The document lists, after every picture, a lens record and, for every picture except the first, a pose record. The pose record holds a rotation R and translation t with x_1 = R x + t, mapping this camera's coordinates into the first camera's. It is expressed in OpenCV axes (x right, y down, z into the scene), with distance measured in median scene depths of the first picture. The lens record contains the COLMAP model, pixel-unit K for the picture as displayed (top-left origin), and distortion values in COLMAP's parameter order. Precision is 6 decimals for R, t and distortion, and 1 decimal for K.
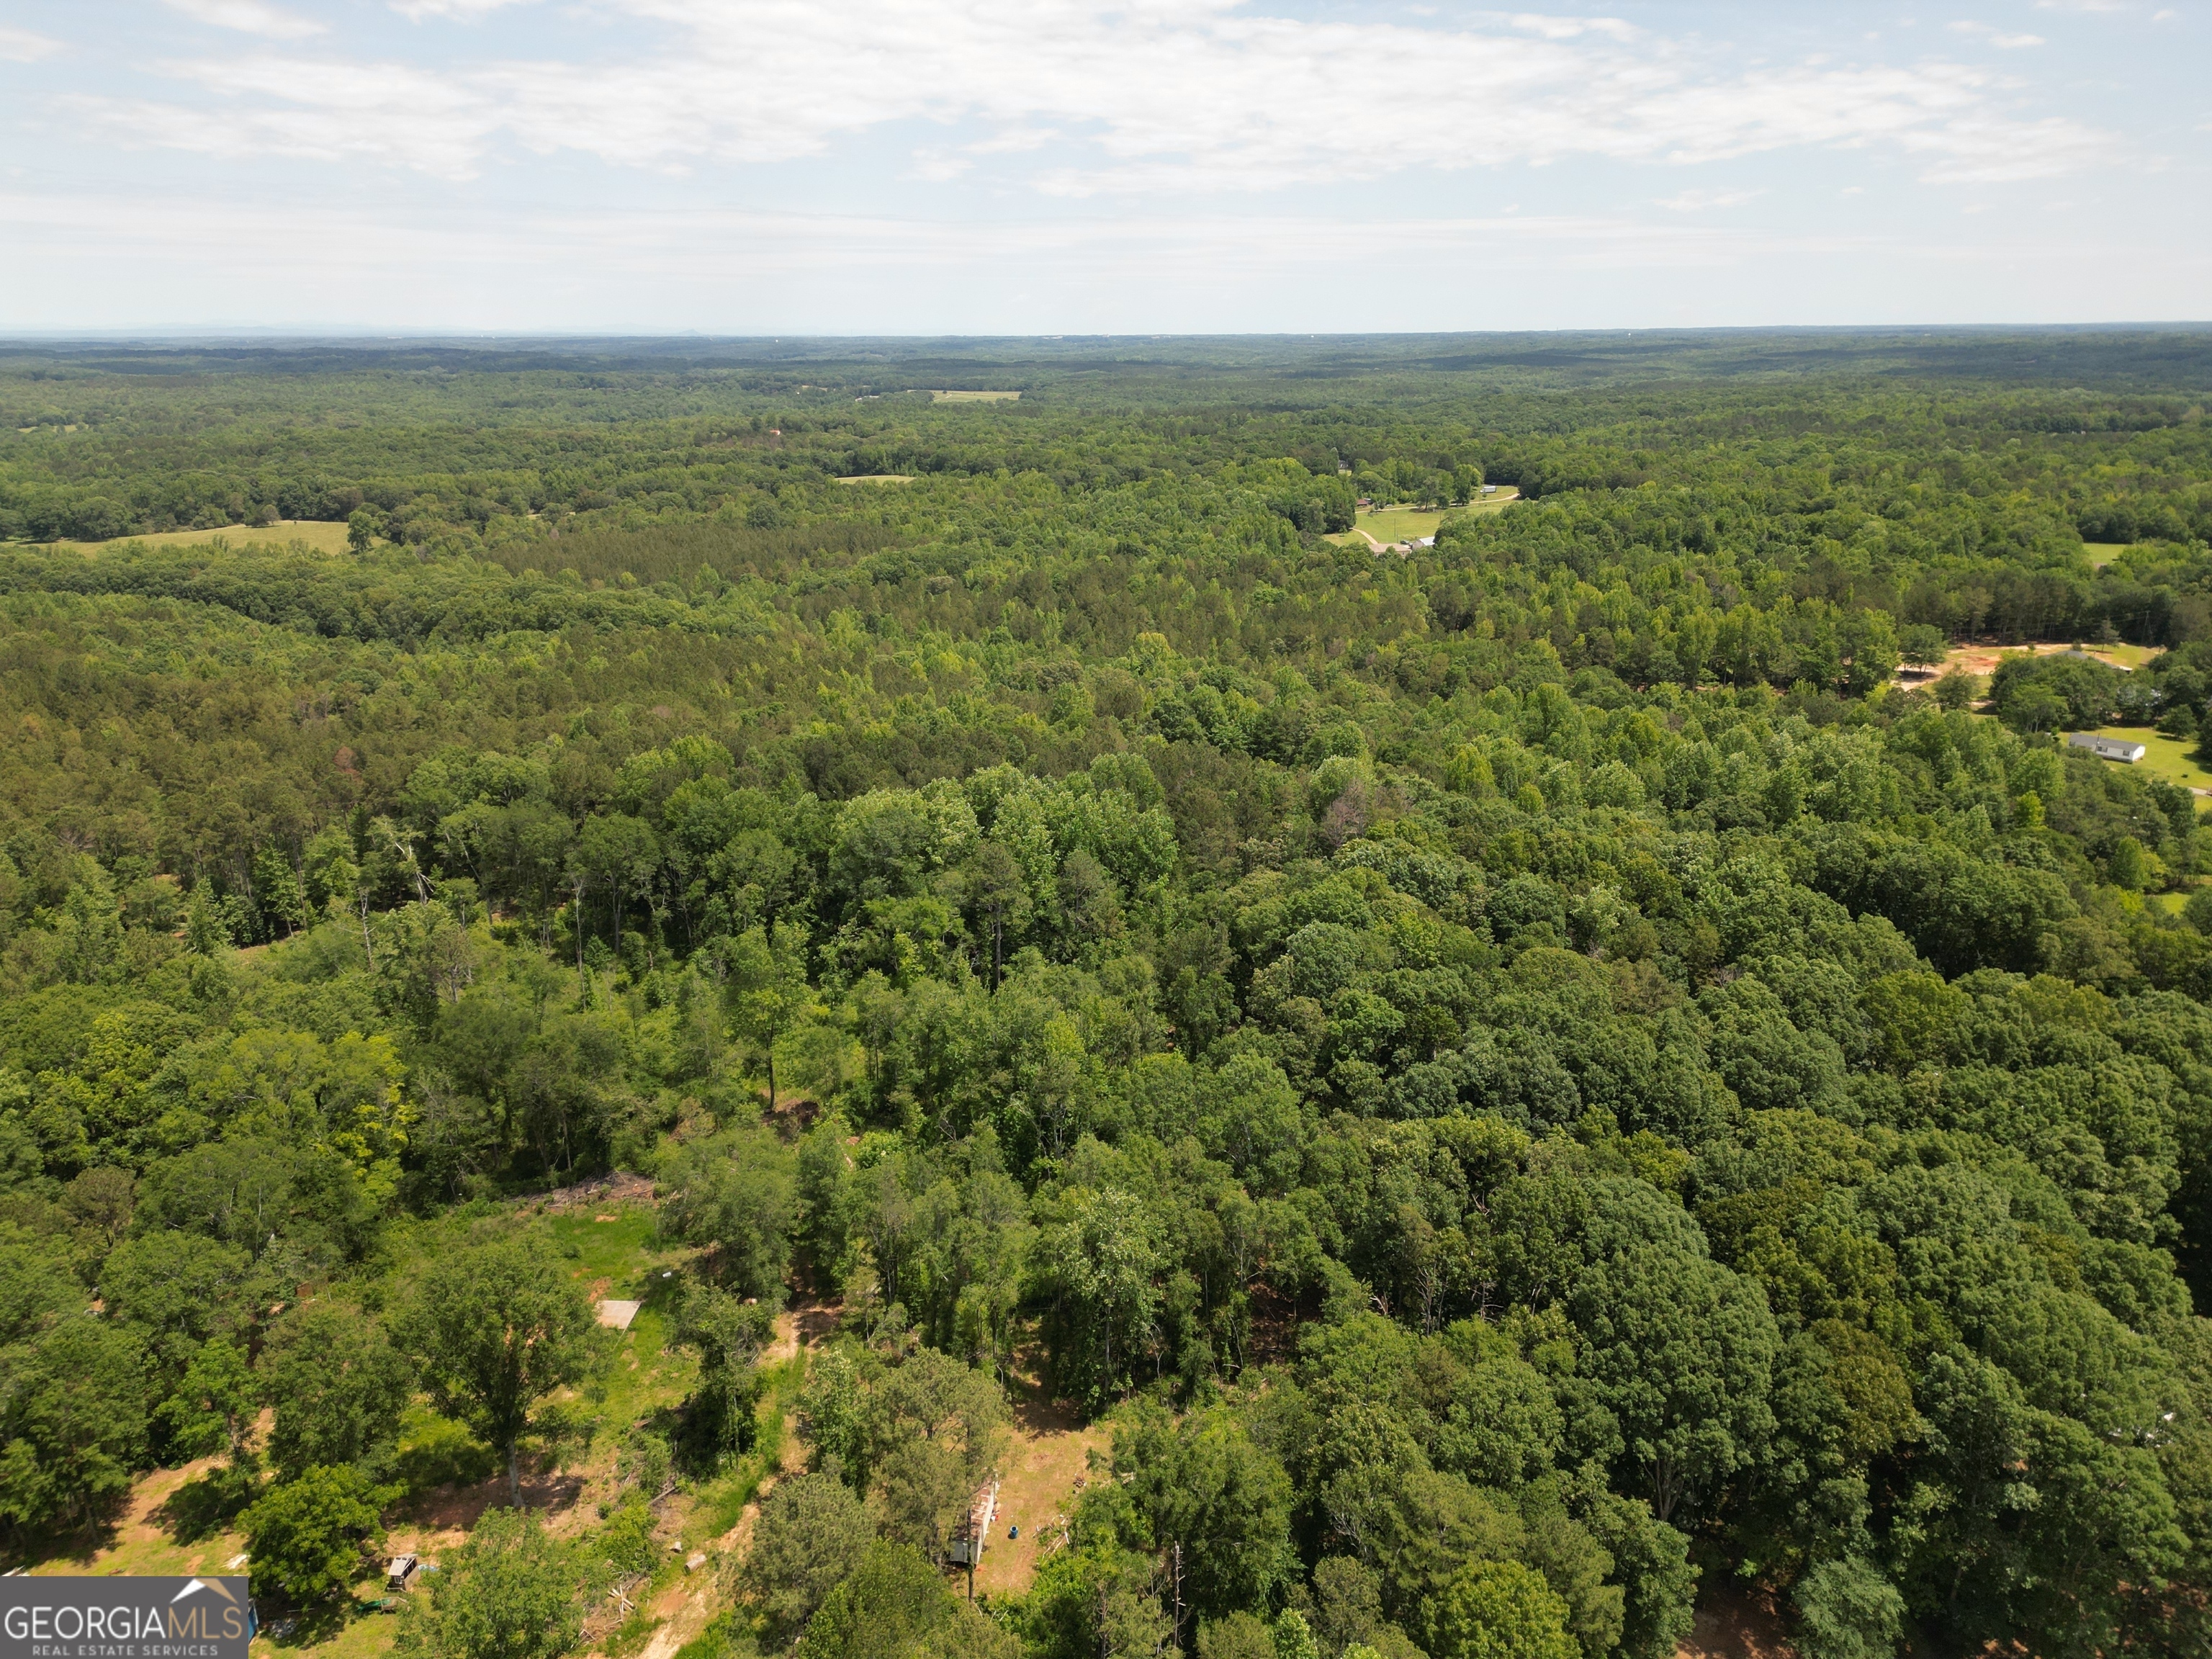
lens RADIAL K [[1542.6, 0, 1106.0], [0, 1542.6, 829.5], [0, 0, 1]] dist [0.087843, -0.088008]
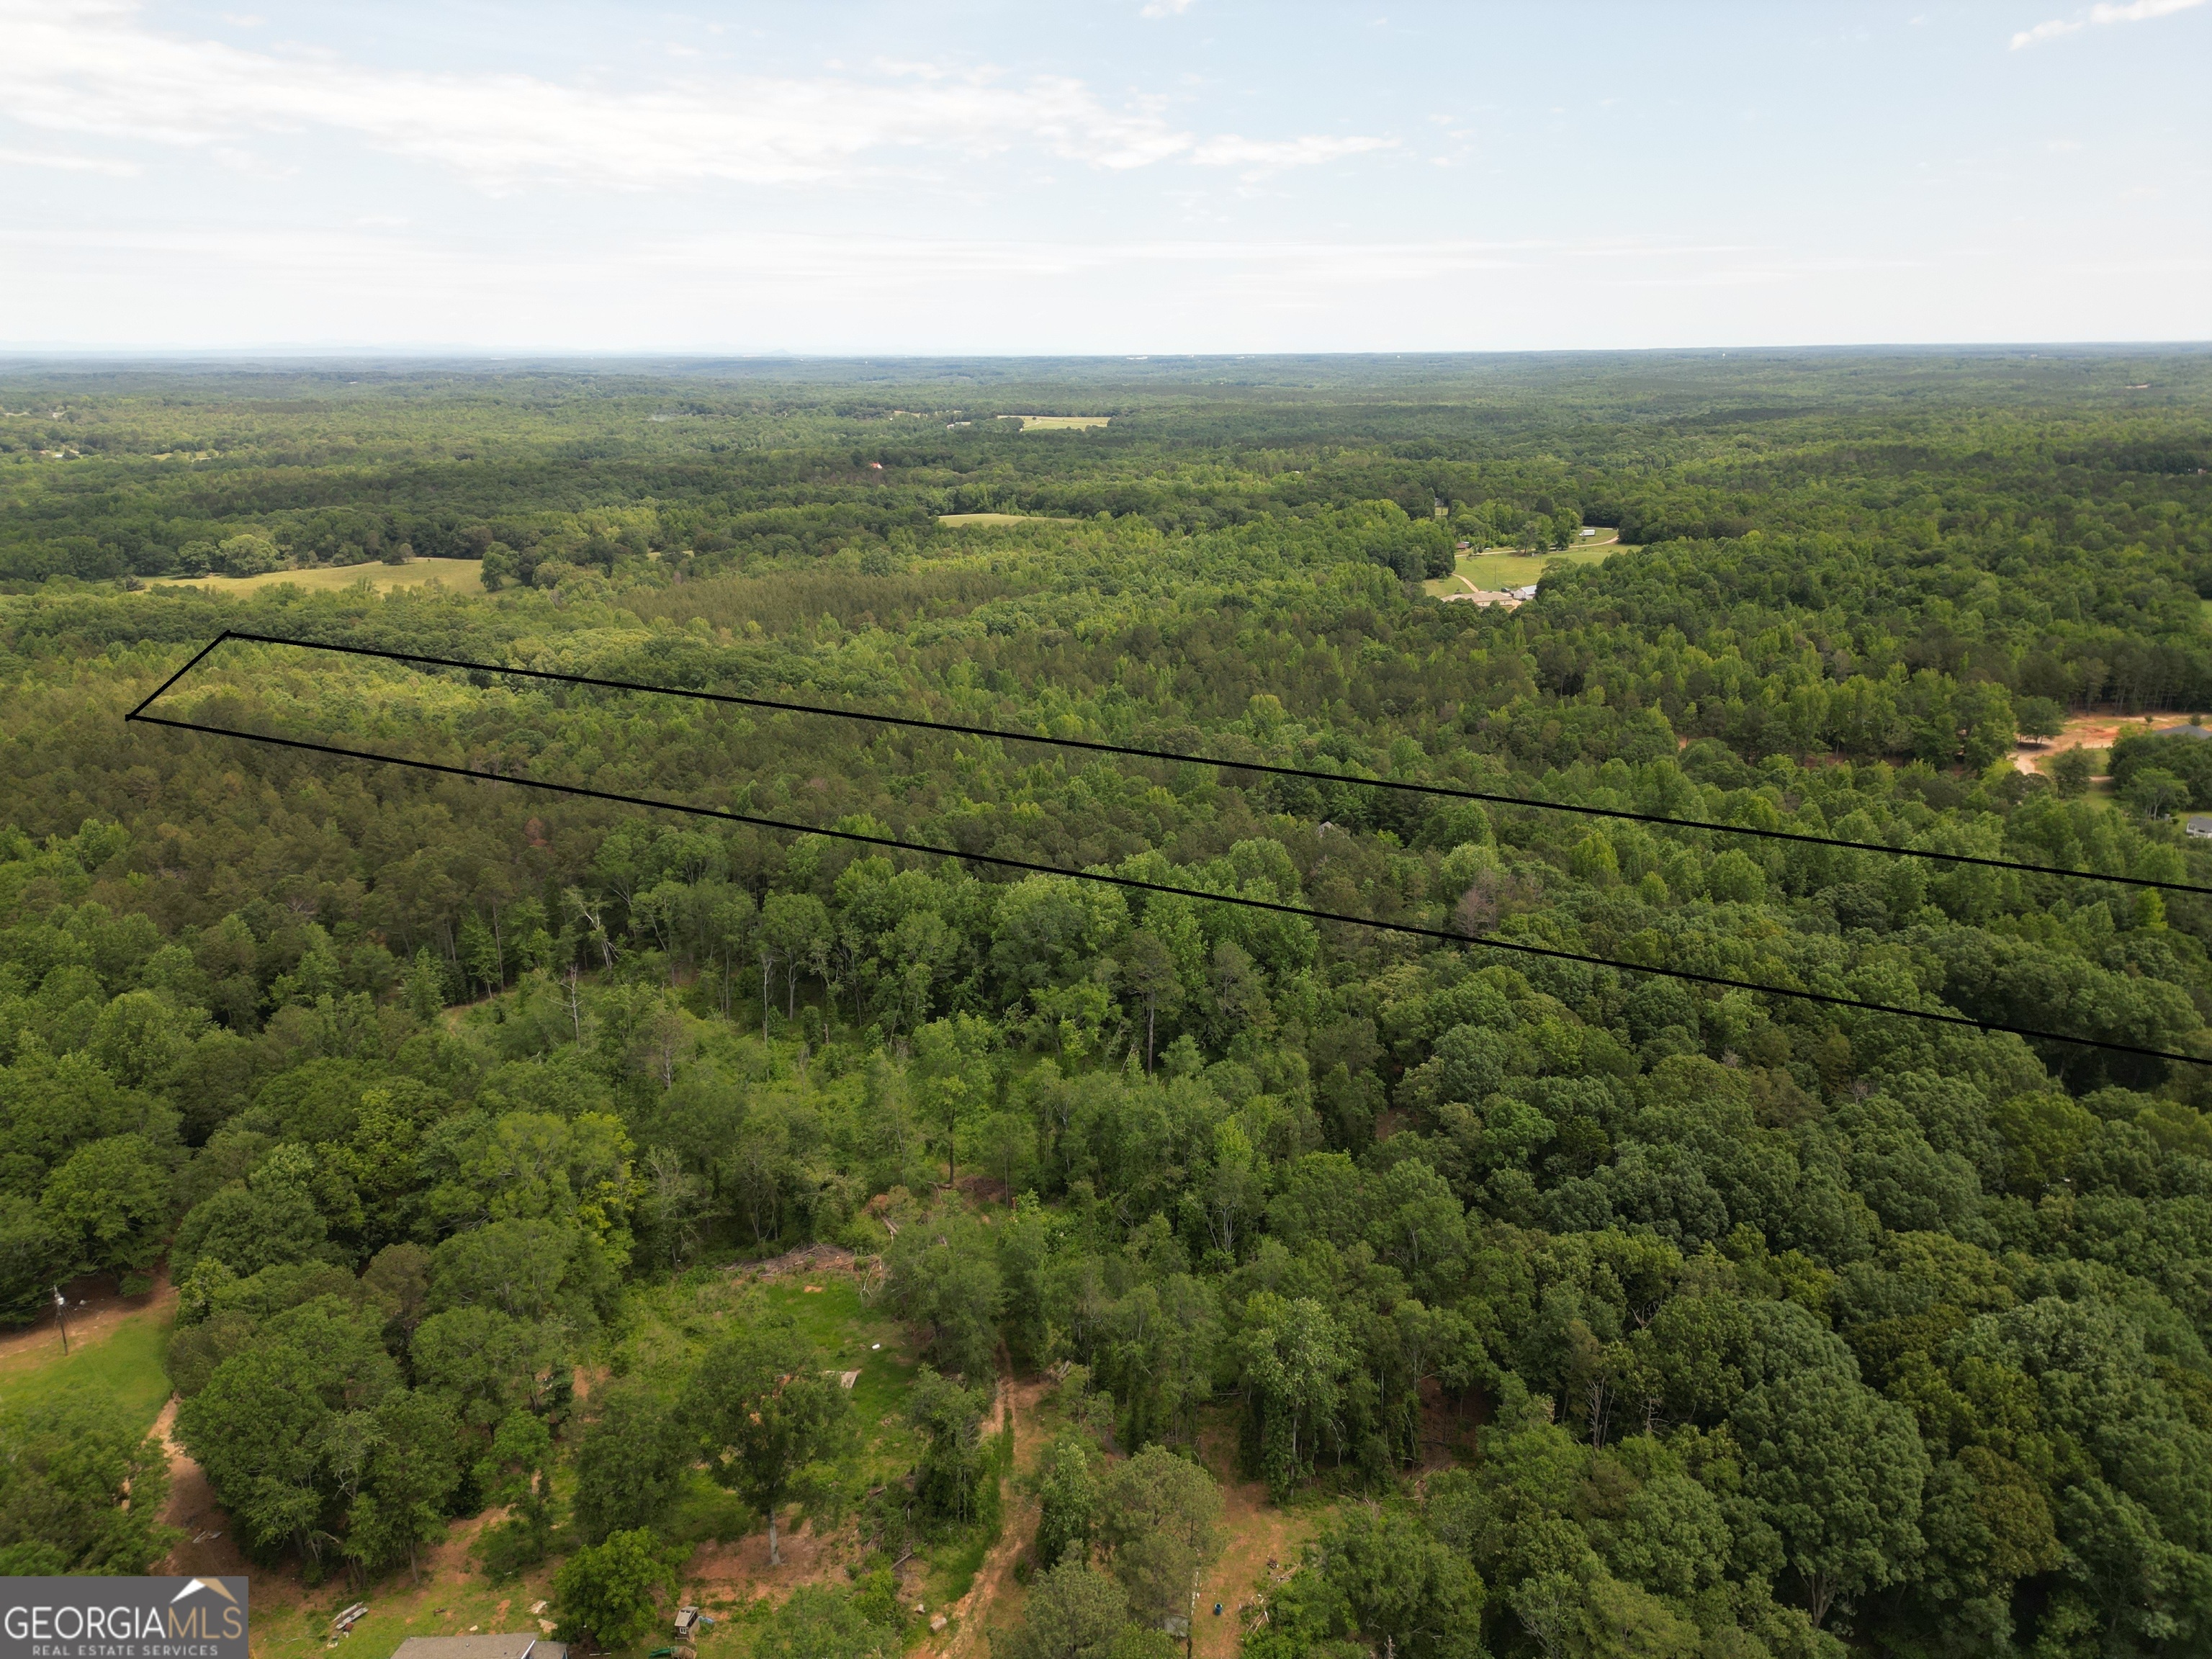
lens RADIAL K [[1542.6, 0, 1106.0], [0, 1542.6, 829.5], [0, 0, 1]] dist [0.087843, -0.088008]
pose [[0.998677, 0.014692, -0.049278, -0.063916], [-0.015227, 0.999829, -0.010485, -0.064814], [0.049115, 0.011221, 0.998730, -0.087185]]
